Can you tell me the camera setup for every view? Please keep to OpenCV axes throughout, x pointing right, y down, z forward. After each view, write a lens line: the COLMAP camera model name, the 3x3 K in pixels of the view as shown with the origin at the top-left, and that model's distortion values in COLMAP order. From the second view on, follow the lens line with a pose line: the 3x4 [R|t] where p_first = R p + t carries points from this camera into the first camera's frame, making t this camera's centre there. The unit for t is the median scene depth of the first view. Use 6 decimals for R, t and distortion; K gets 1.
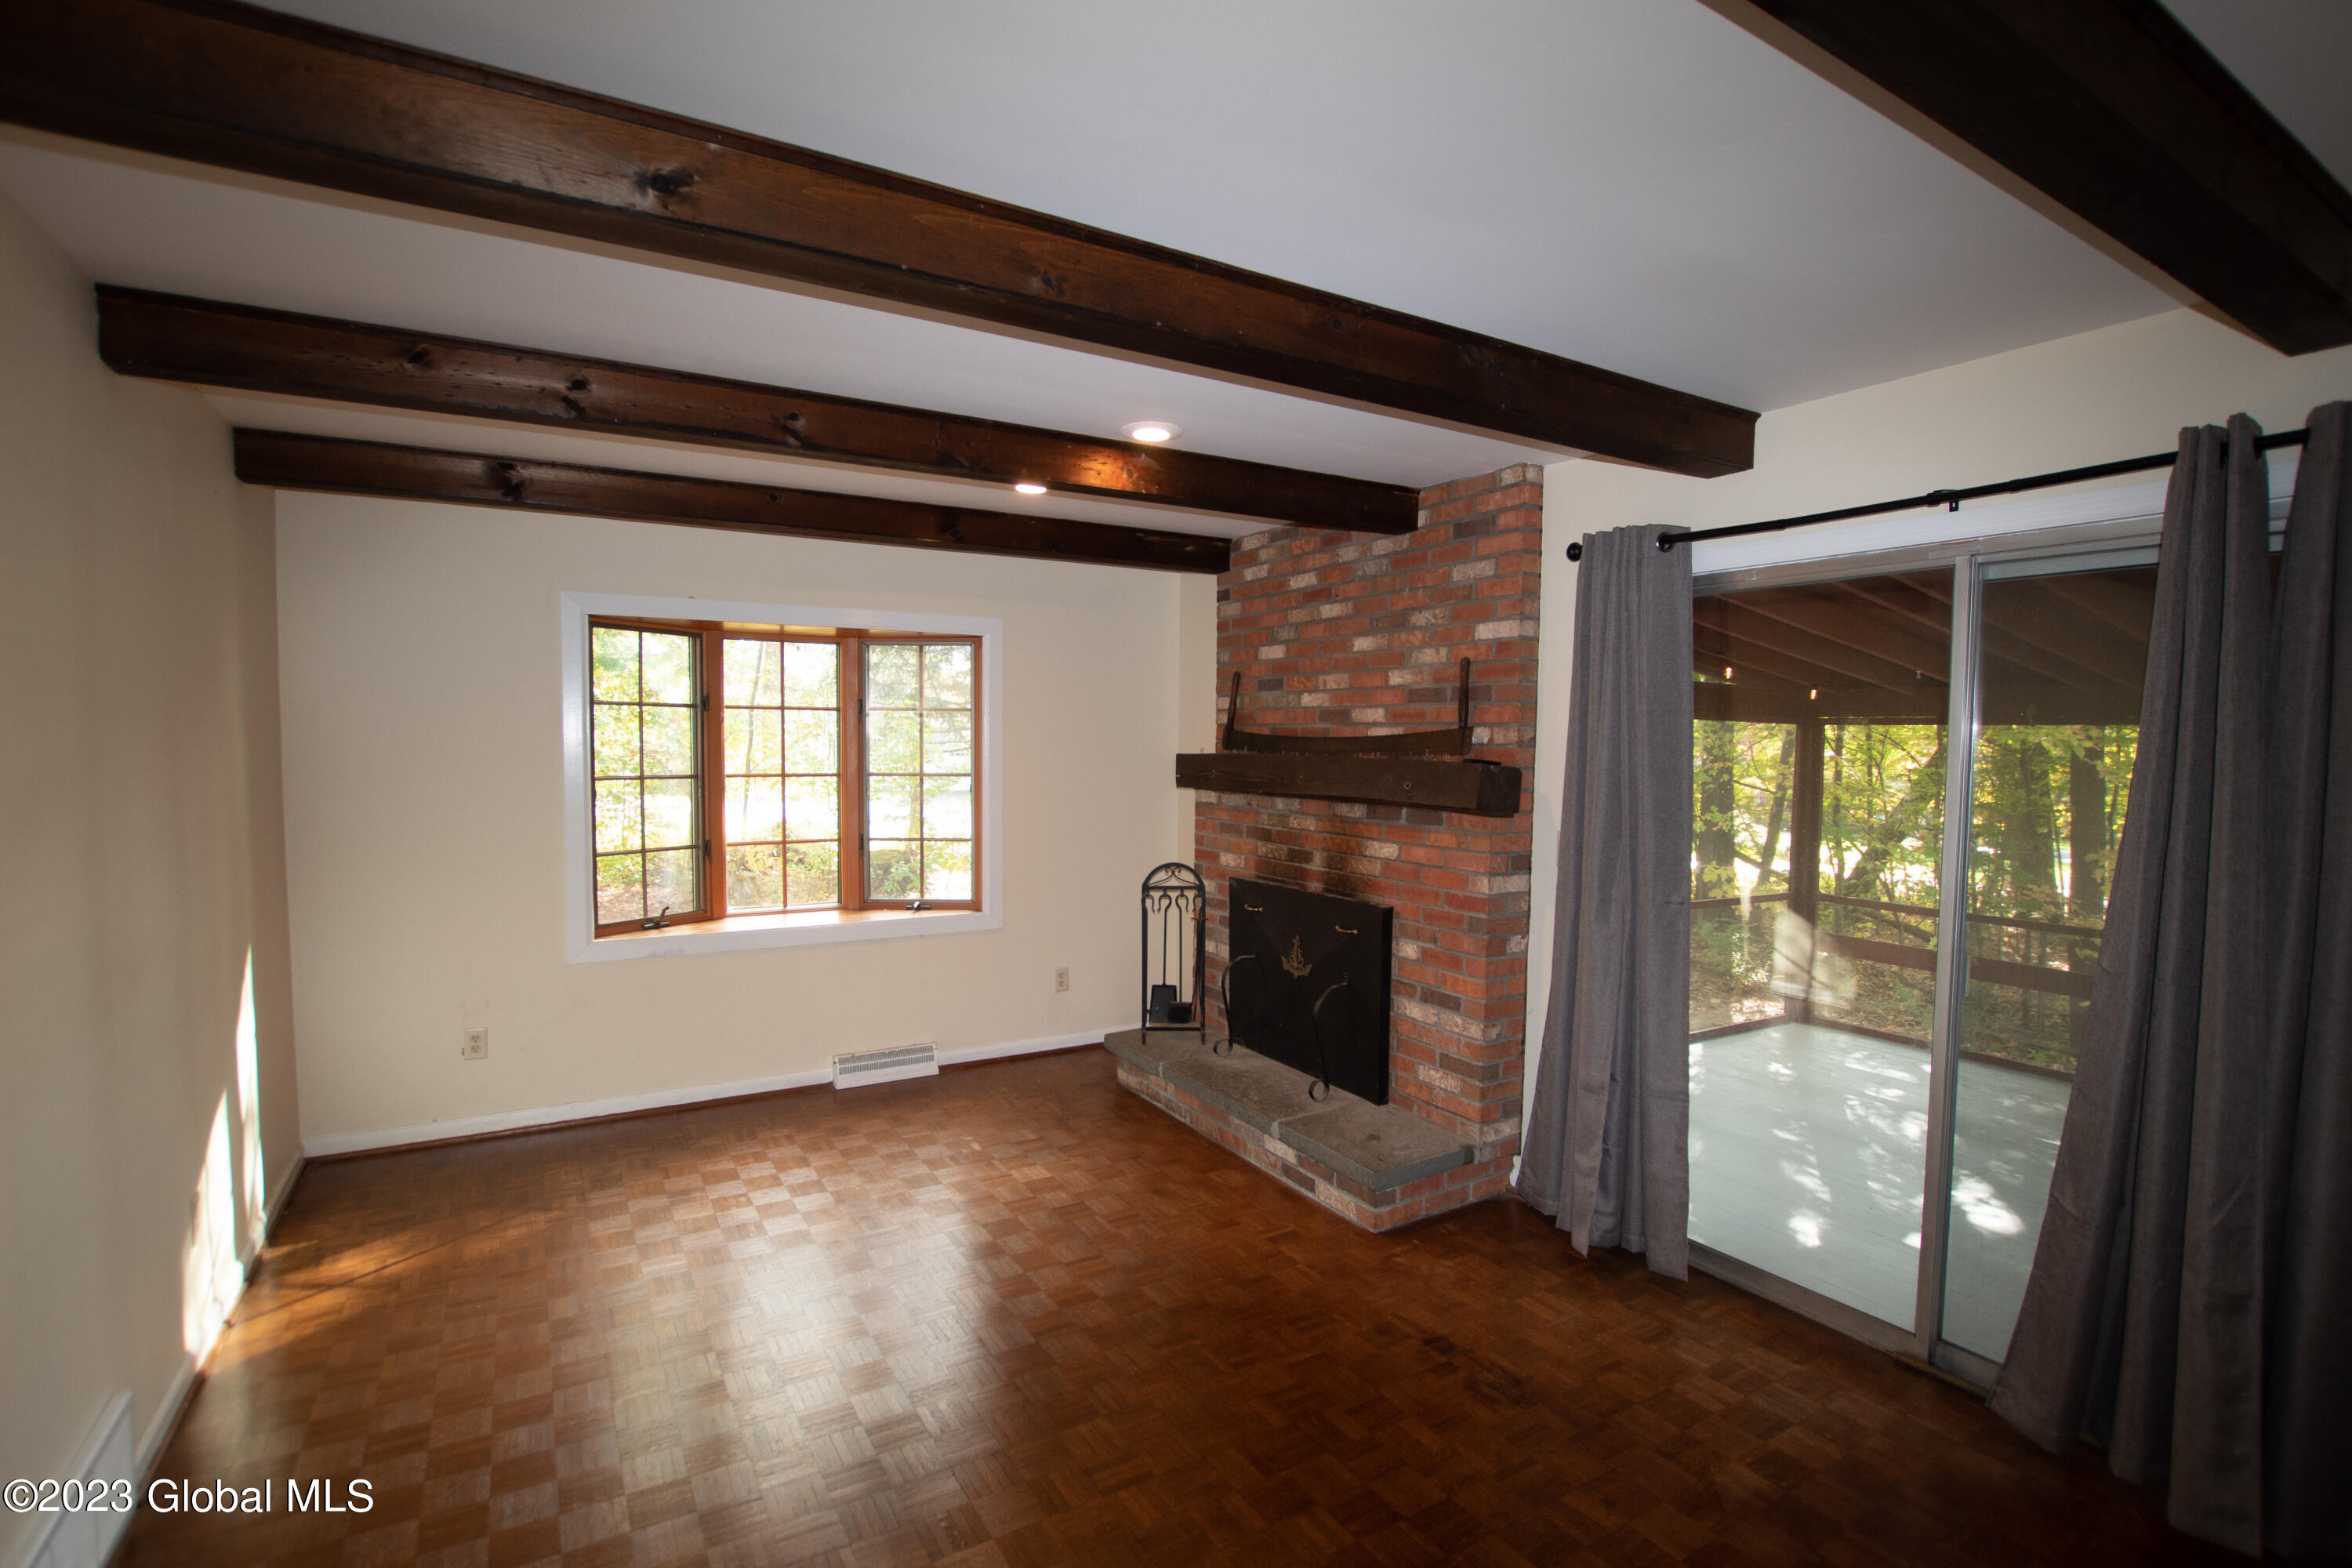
lens RADIAL K [[1093.6, 0, 1152.7], [0, 1093.6, 790.4], [0, 0, 1]] dist [-0.031622, 0.004180]
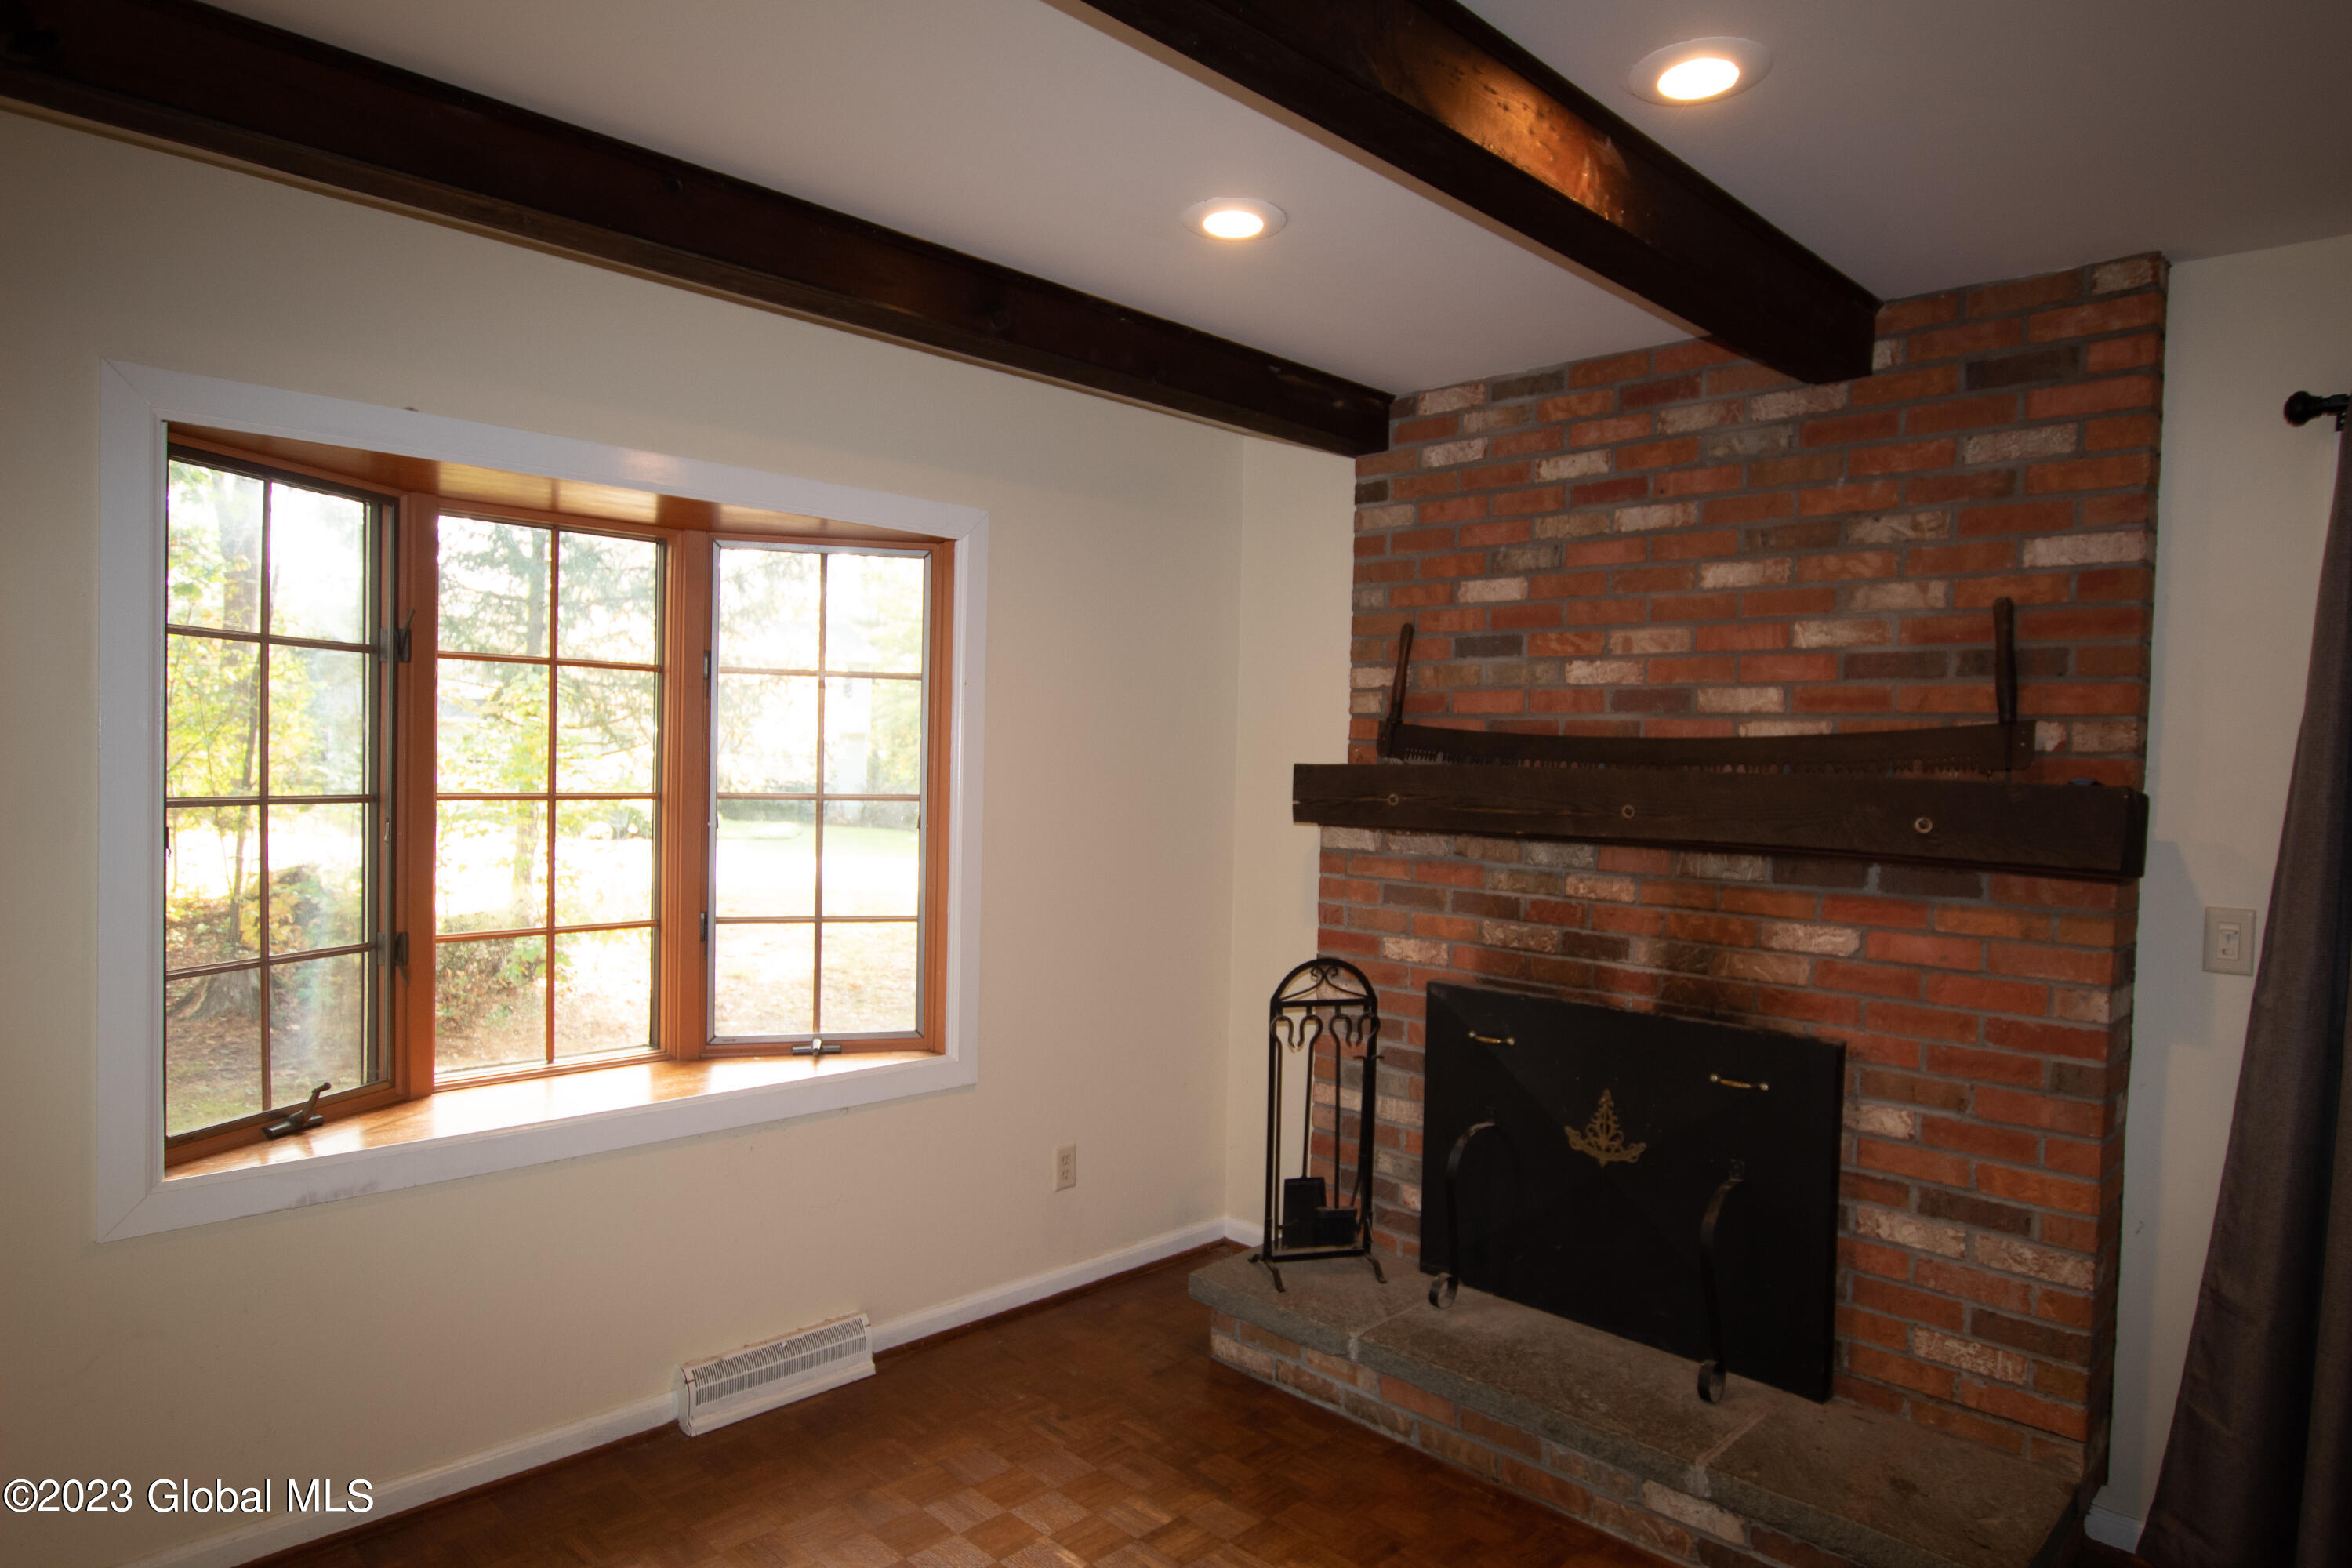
lens RADIAL K [[1373.6, 0, 1076.9], [0, 1373.6, 783.4], [0, 0, 1]] dist [-0.007303, 0.002178]
pose [[0.966076, 0.008879, 0.258105, -0.322493], [-0.003273, 0.999750, -0.022140, -0.008104], [-0.258237, 0.020544, 0.965863, 0.398016]]
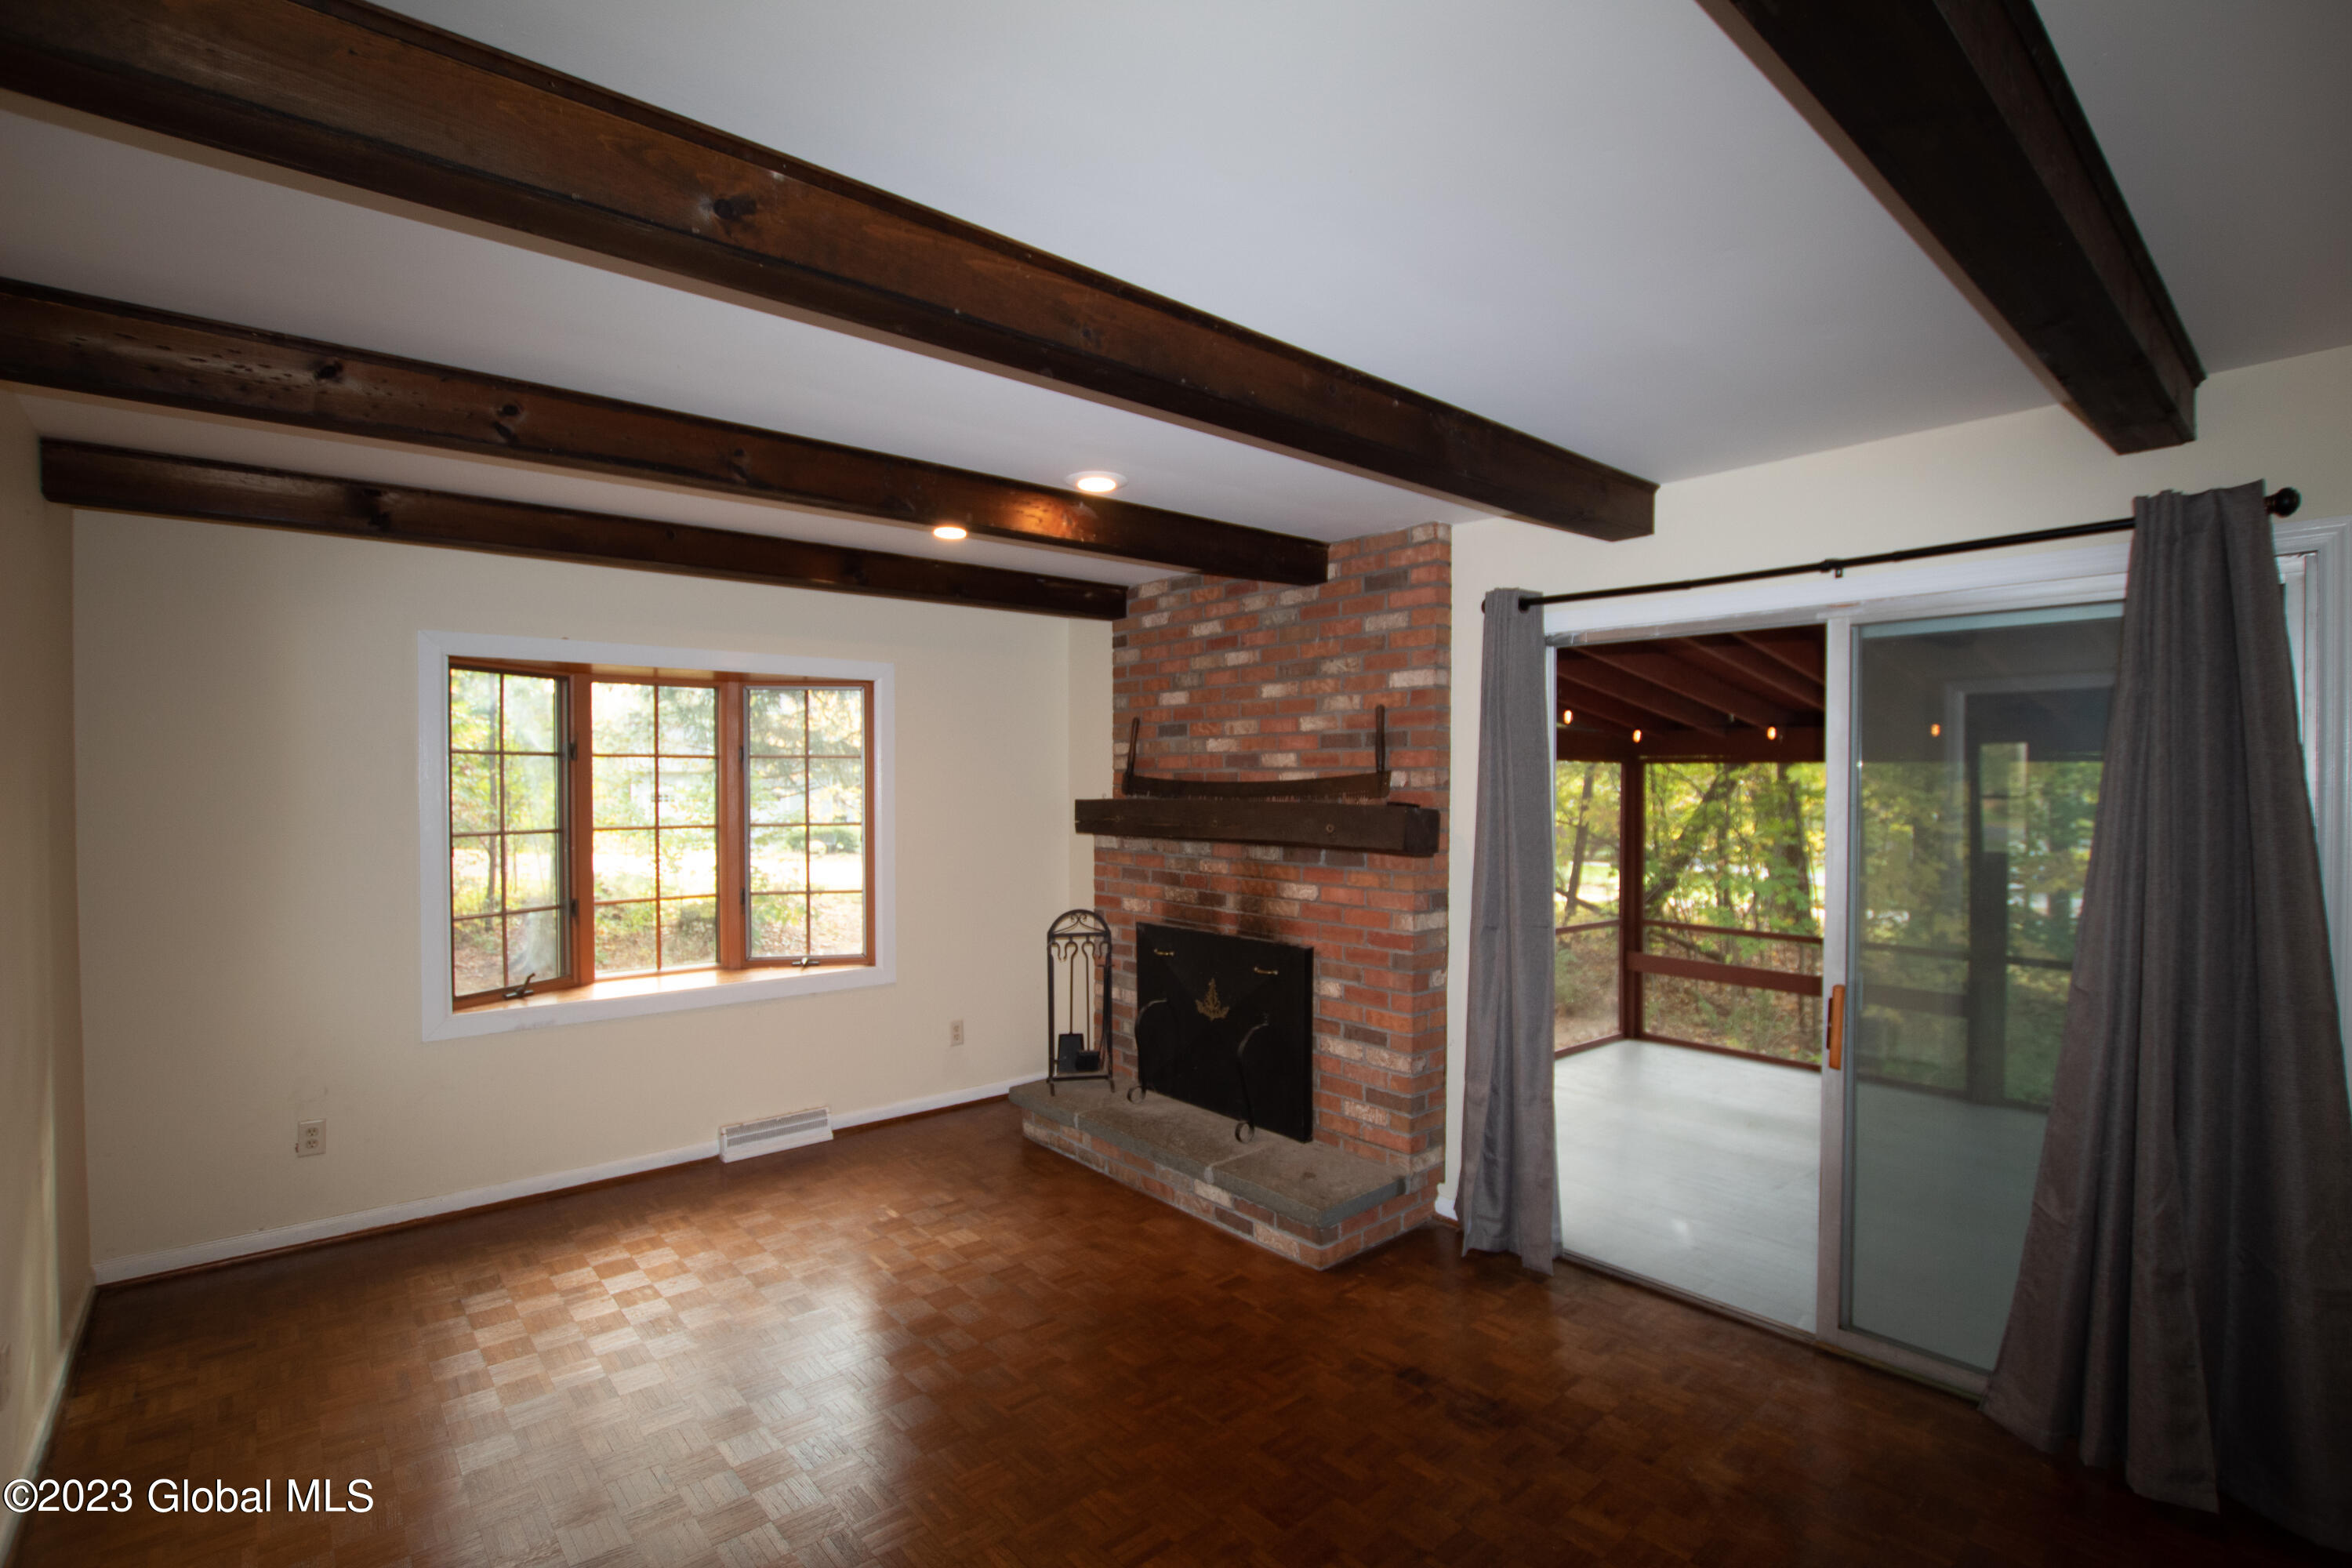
lens RADIAL K [[1093.6, 0, 1134.6], [0, 1093.6, 789.3], [0, 0, 1]] dist [-0.031622, 0.004180]
pose [[0.985466, -0.011509, 0.169485, -0.110906], [0.017917, 0.999179, -0.036328, -0.006419], [-0.168927, 0.038836, 0.984863, 0.011629]]
